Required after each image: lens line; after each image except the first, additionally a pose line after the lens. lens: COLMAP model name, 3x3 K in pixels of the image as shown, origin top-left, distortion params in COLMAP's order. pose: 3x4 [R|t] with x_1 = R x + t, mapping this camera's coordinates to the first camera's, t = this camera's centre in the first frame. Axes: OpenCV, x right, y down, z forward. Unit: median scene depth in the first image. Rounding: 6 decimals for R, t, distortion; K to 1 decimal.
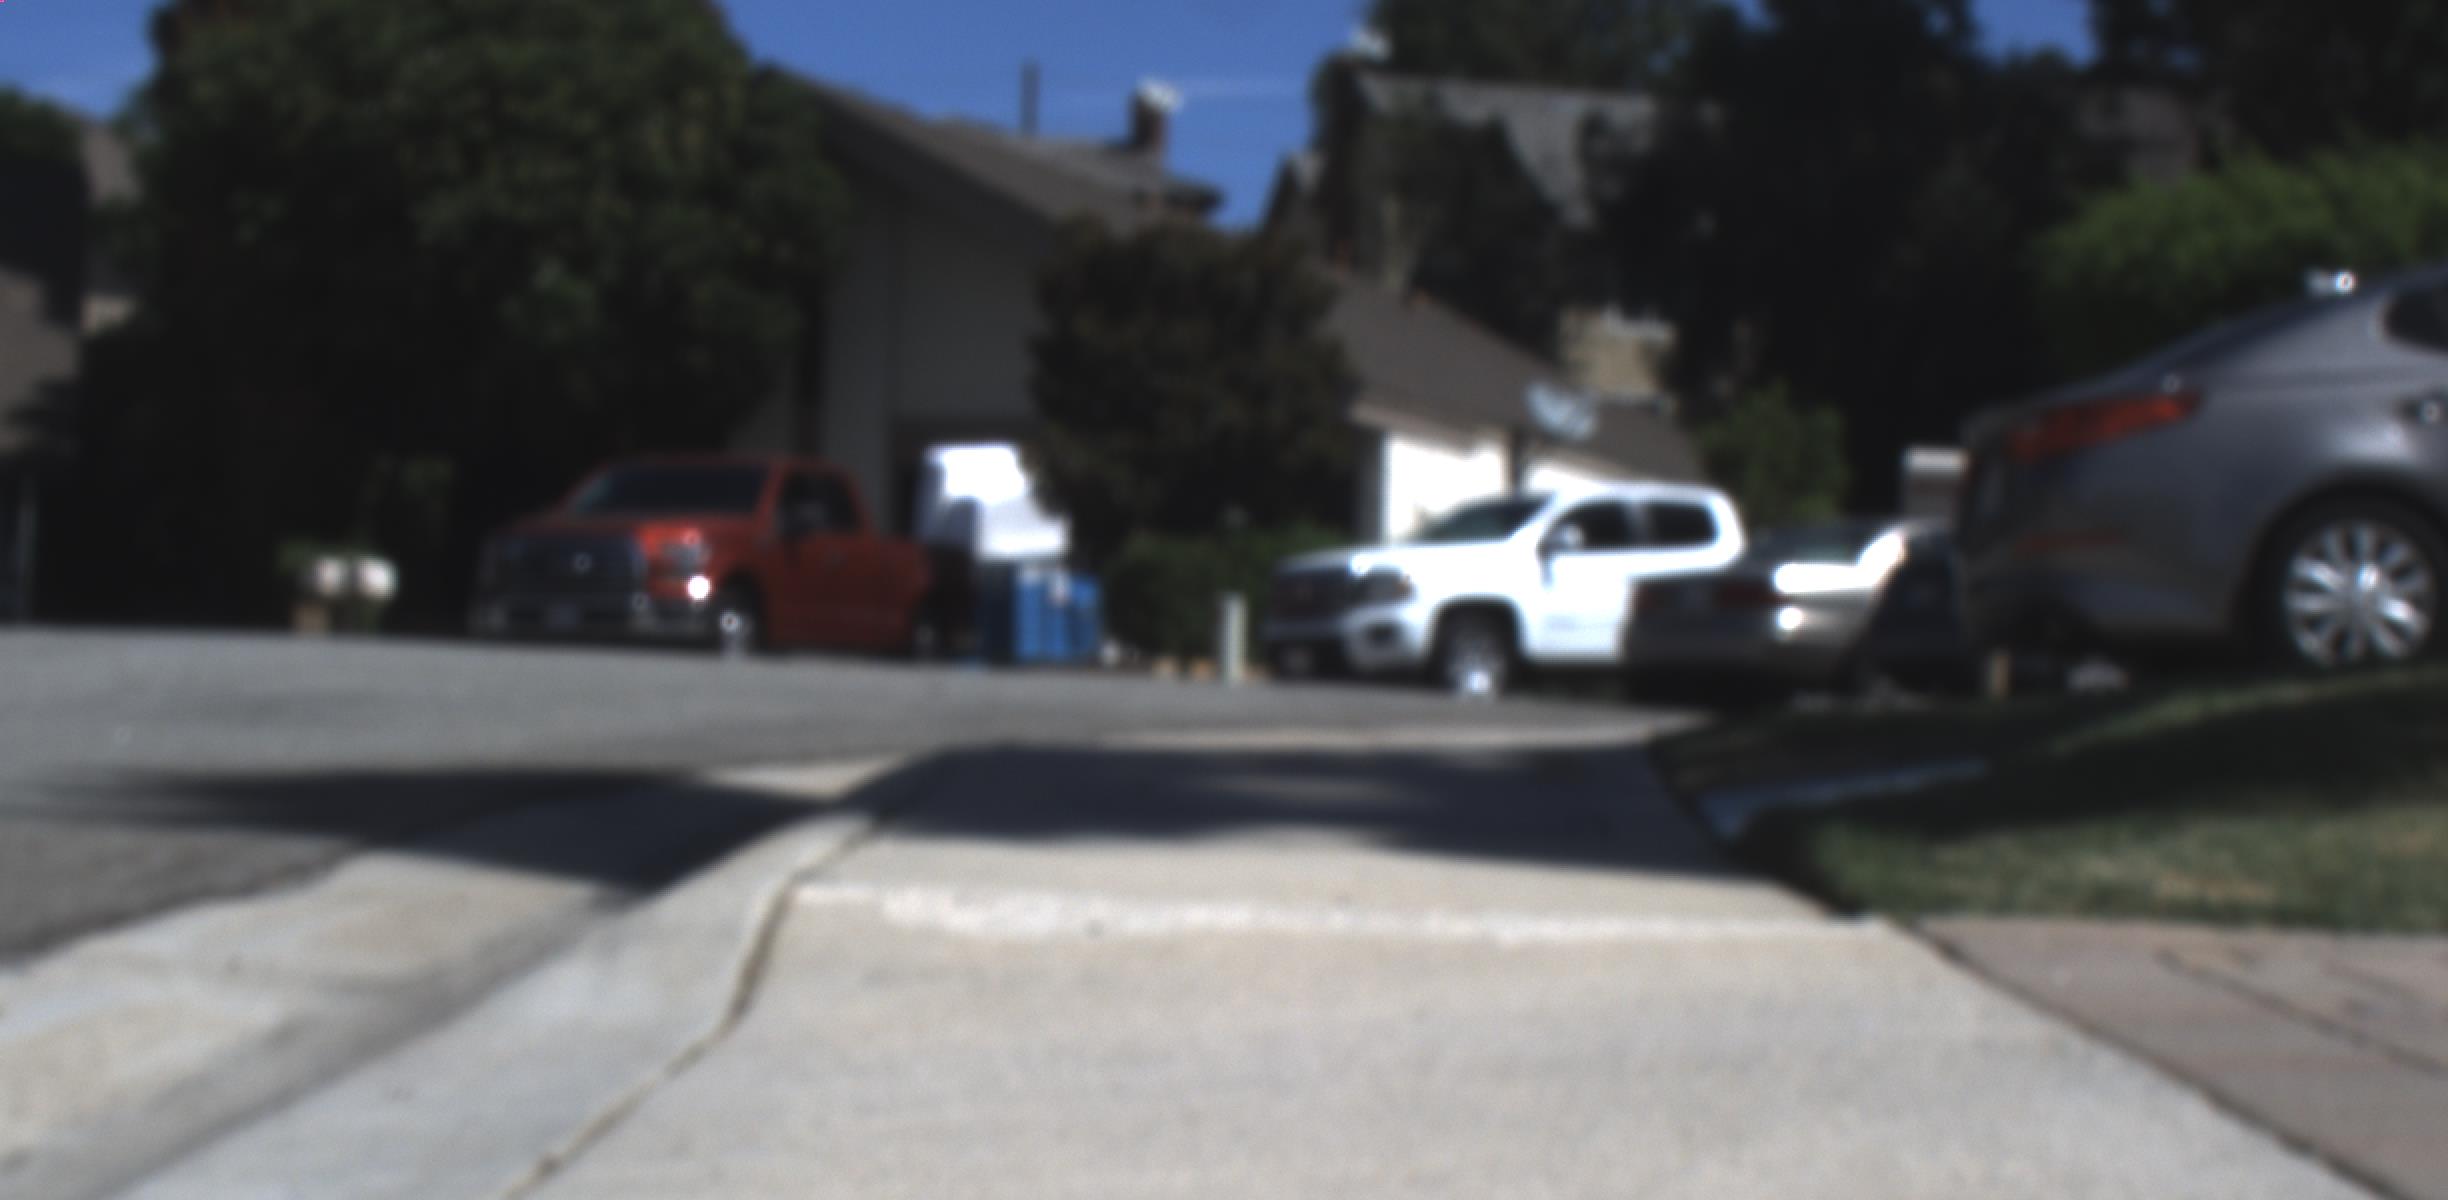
lens RADIAL K [[4749.7, 0, 1278.4], [0, 4749.7, 1015.0], [0, 0, 1]] dist [-0.178087, 0.769011]
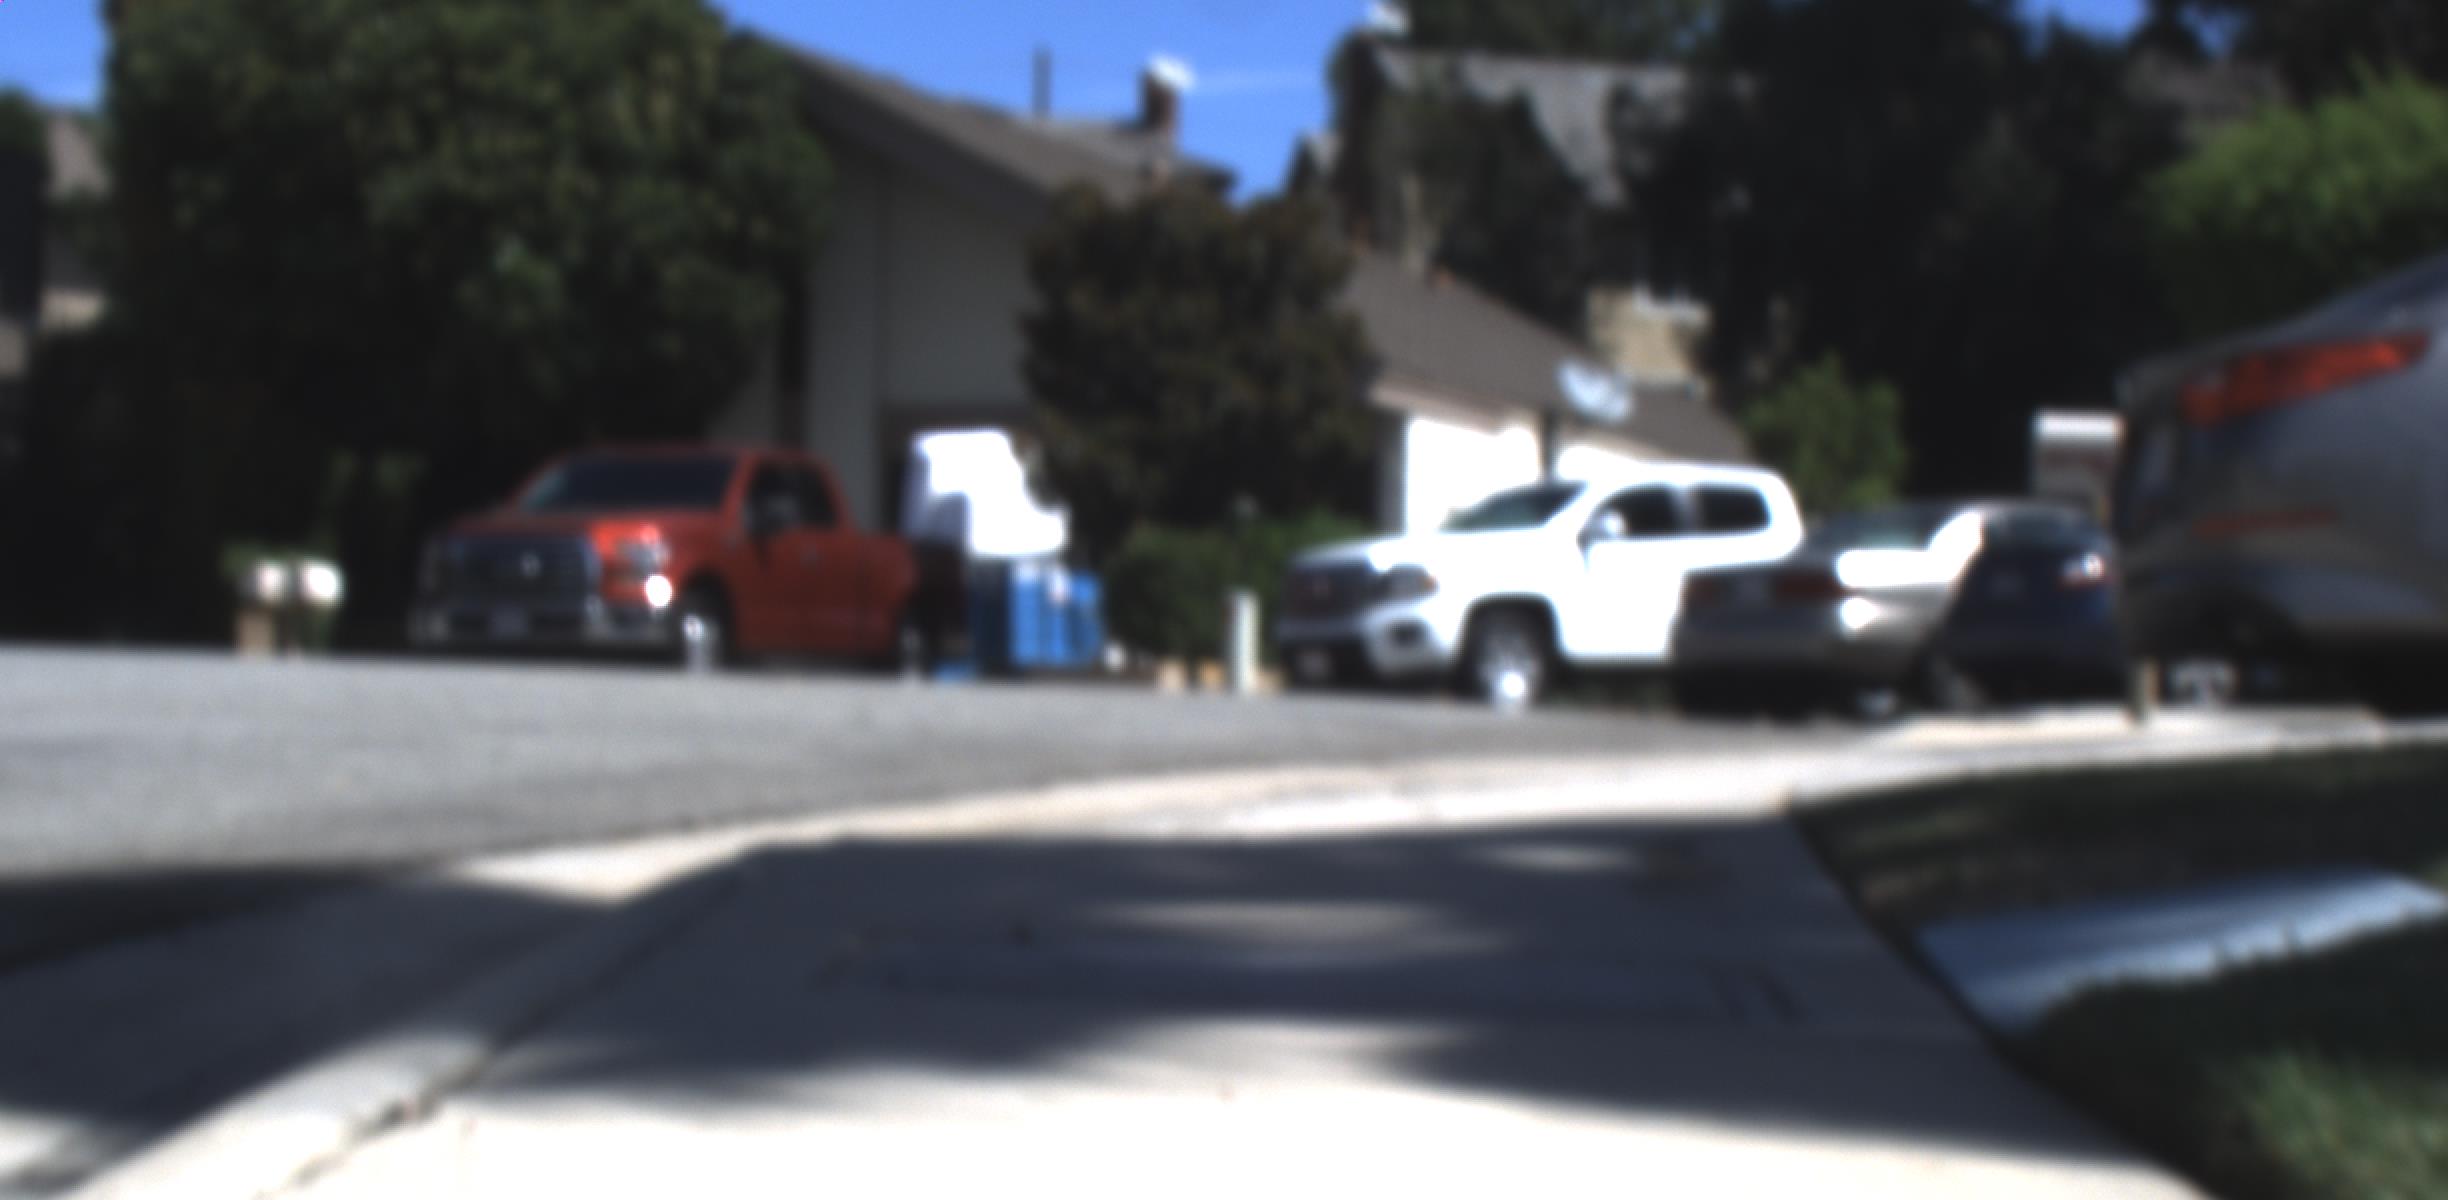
lens RADIAL K [[4749.7, 0, 1278.4], [0, 4749.7, 1015.0], [0, 0, 1]] dist [-0.178087, 0.769011]
pose [[0.999934, -0.009790, -0.006003, 0.001519], [0.009799, 0.999951, 0.001443, -0.006742], [0.005989, -0.001502, 0.999981, 0.069191]]
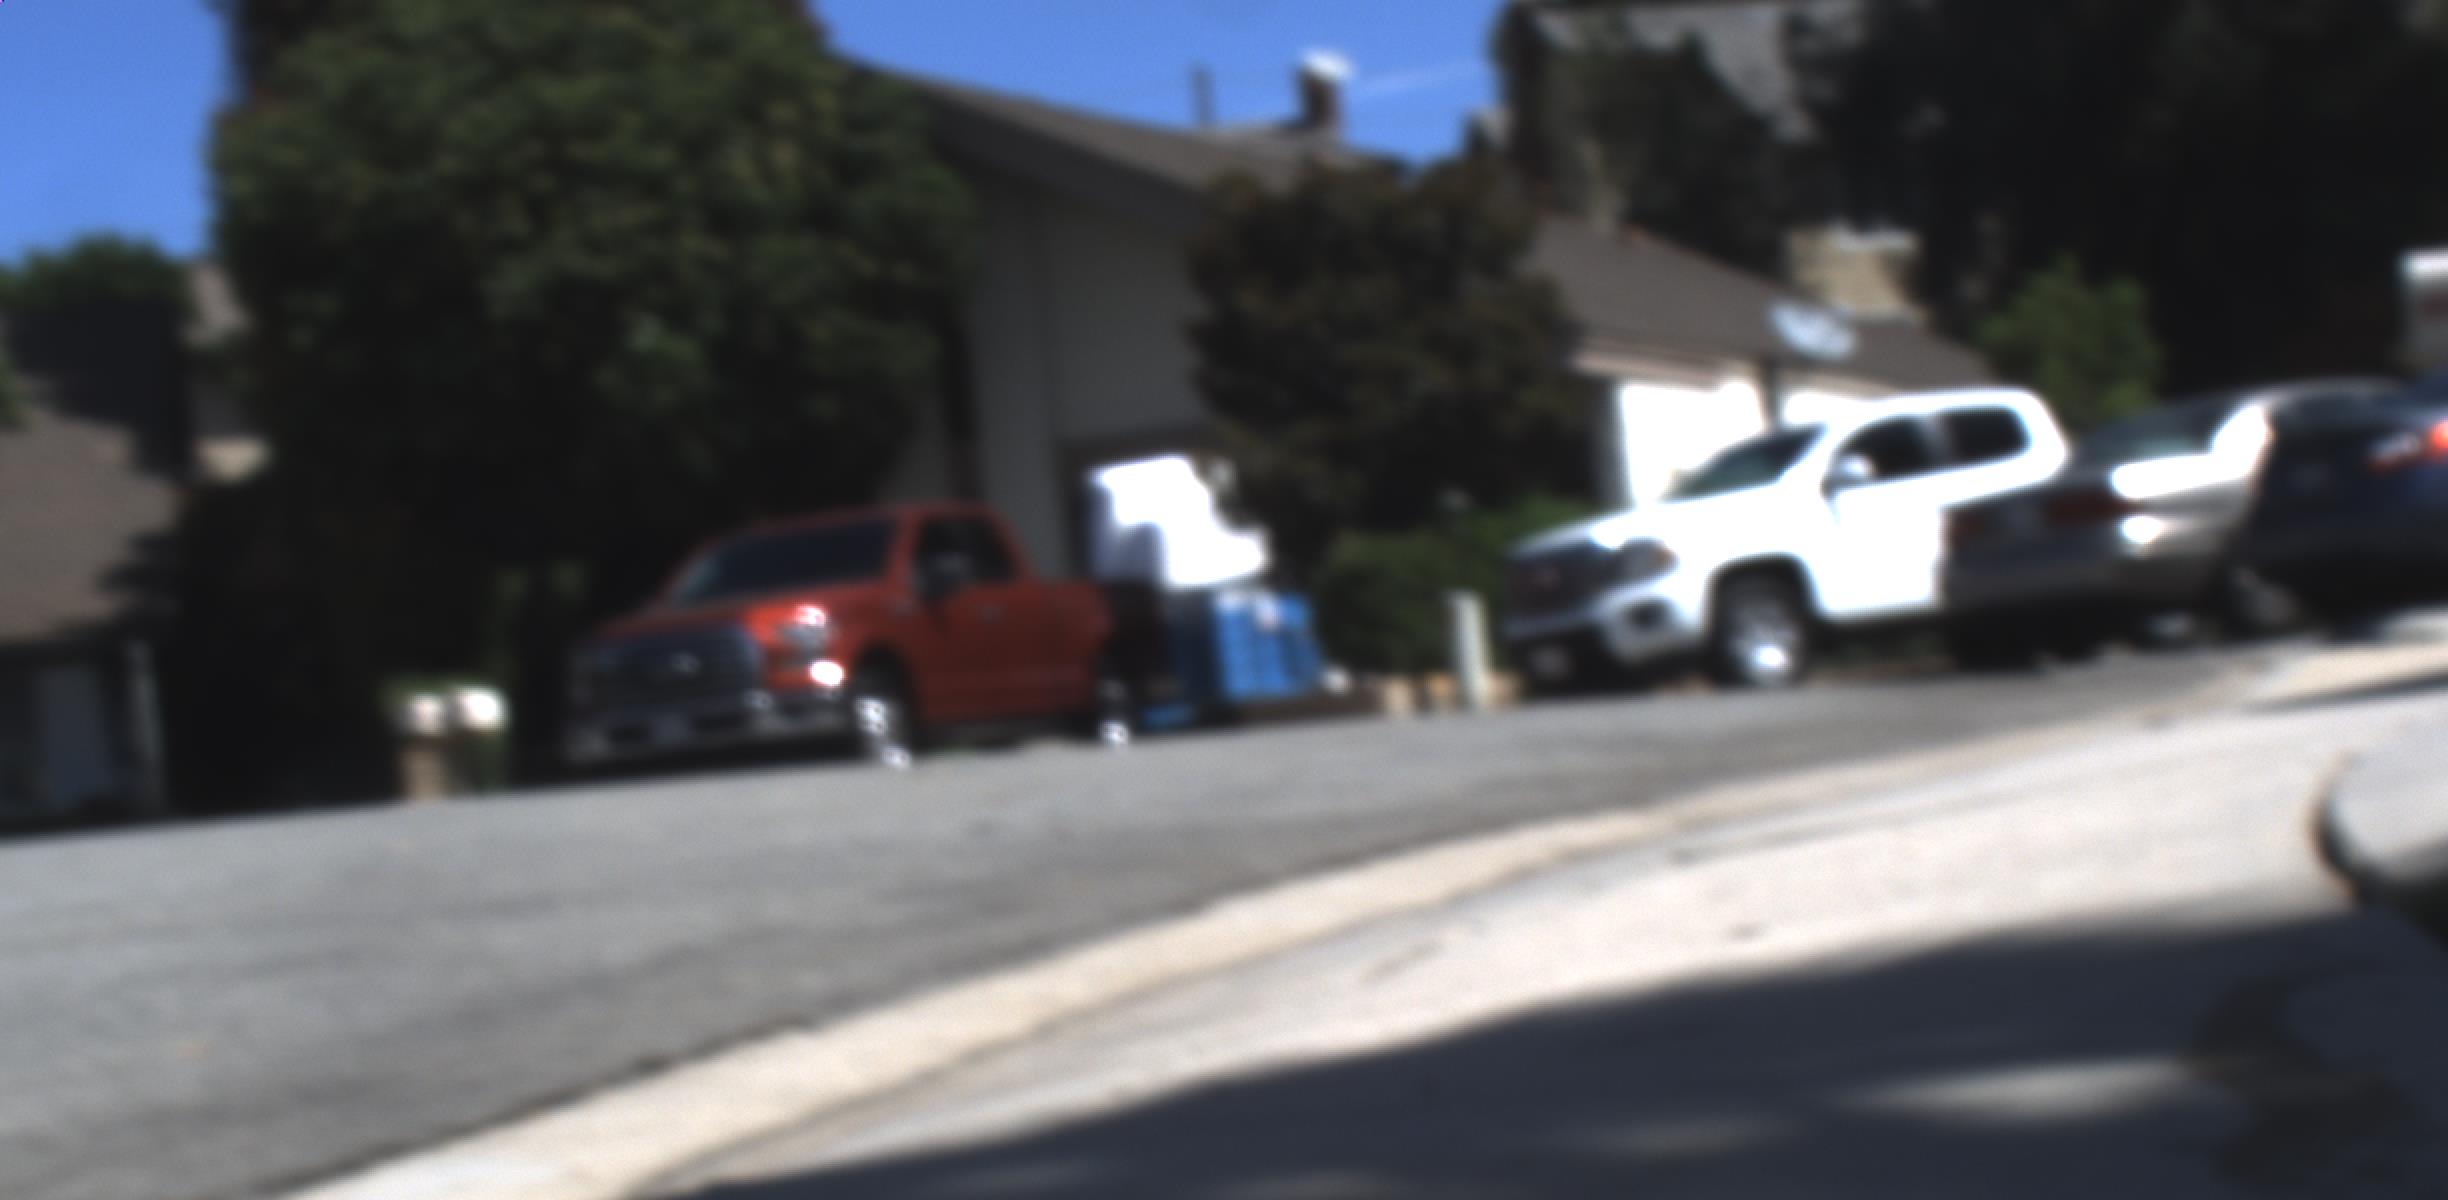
lens RADIAL K [[4749.7, 0, 1278.4], [0, 4749.7, 1015.0], [0, 0, 1]] dist [-0.178087, 0.769011]
pose [[0.988968, -0.132979, -0.065254, 0.002255], [0.133018, 0.991107, -0.003765, -0.013202], [0.065174, -0.004956, 0.997862, 0.134554]]
